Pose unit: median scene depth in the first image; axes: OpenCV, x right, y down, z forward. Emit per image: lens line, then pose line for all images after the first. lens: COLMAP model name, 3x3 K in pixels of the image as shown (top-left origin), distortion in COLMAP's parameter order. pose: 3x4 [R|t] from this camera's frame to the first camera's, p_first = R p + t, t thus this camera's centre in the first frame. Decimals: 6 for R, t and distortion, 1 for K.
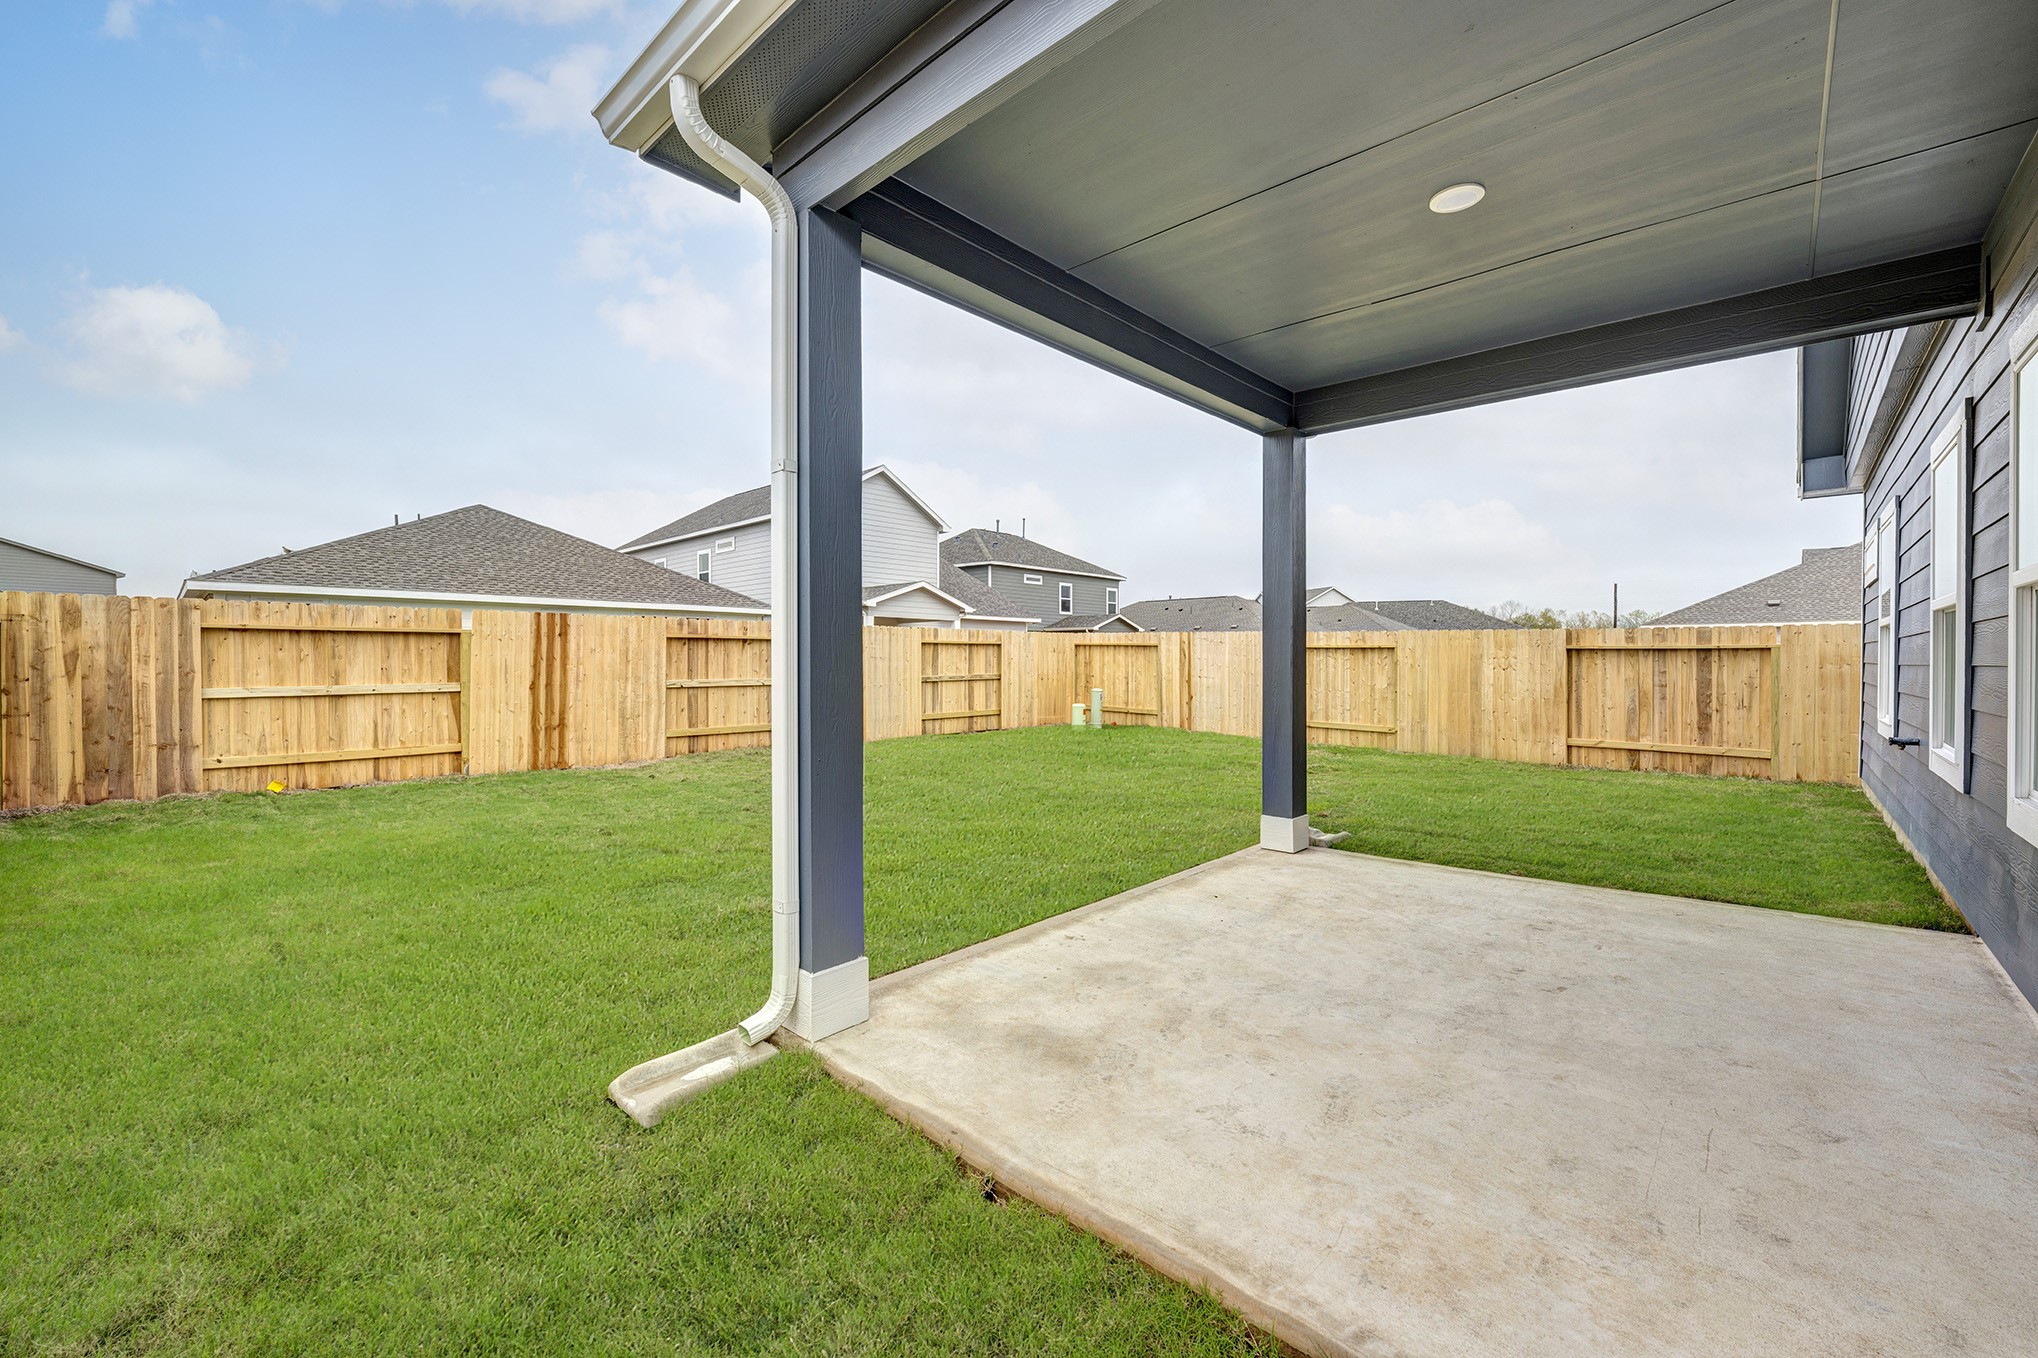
lens RADIAL K [[816.7, 0, 1026.5], [0, 816.7, 672.6], [0, 0, 1]] dist [0.000514, 0.000020]
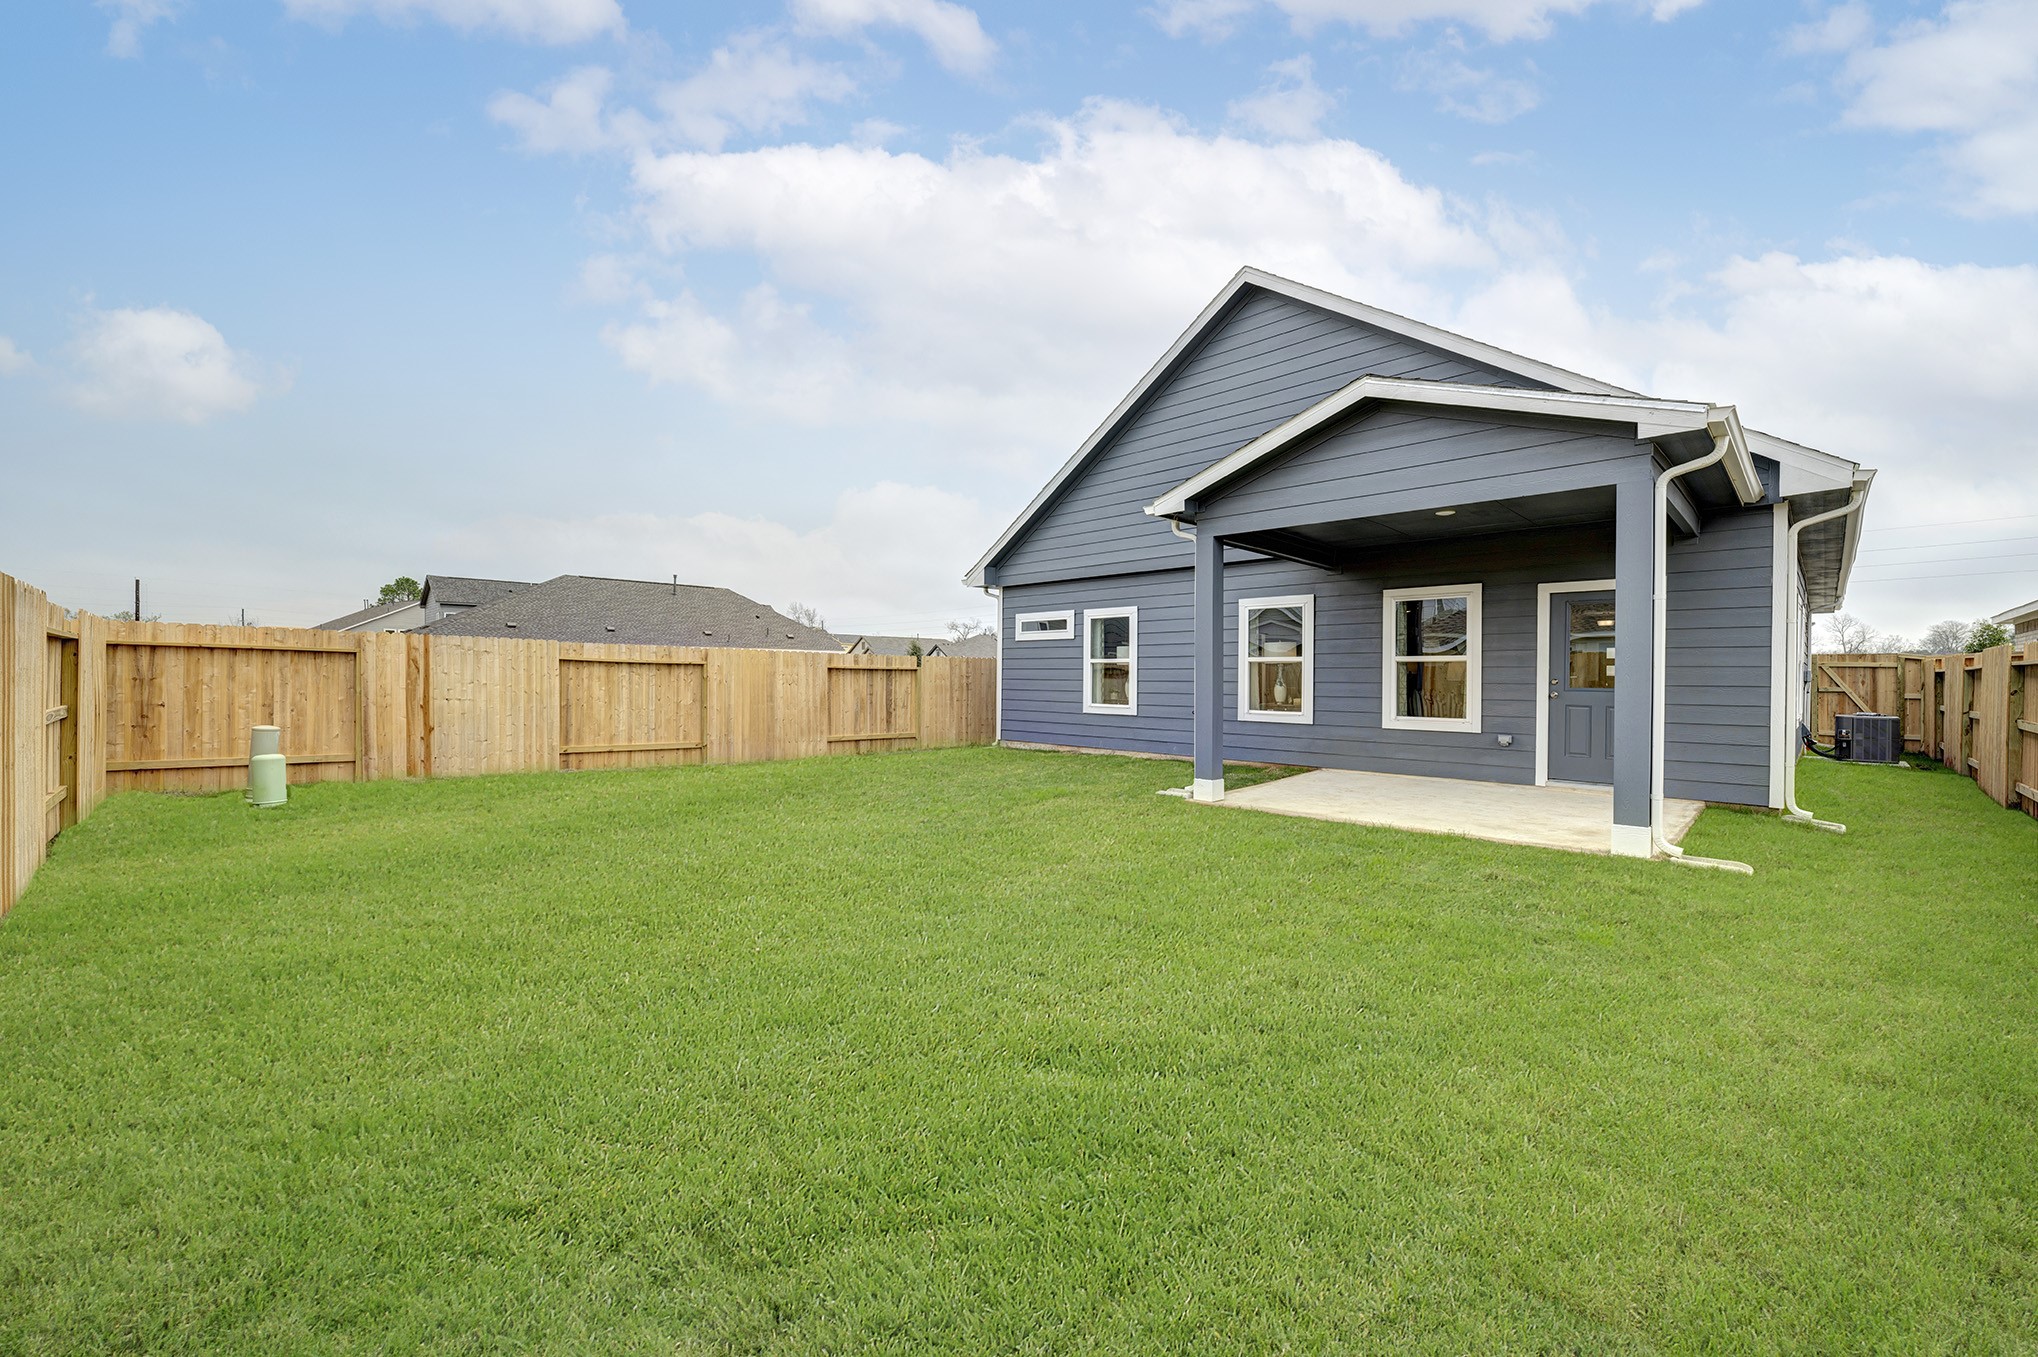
lens RADIAL K [[816.7, 0, 1026.1], [0, 816.7, 674.6], [0, 0, 1]] dist [0.000514, 0.000020]
pose [[0.049781, -0.005720, 0.998744, -0.541670], [0.002497, 0.999981, 0.005603, -0.021519], [-0.998757, 0.002215, 0.049794, 0.529583]]
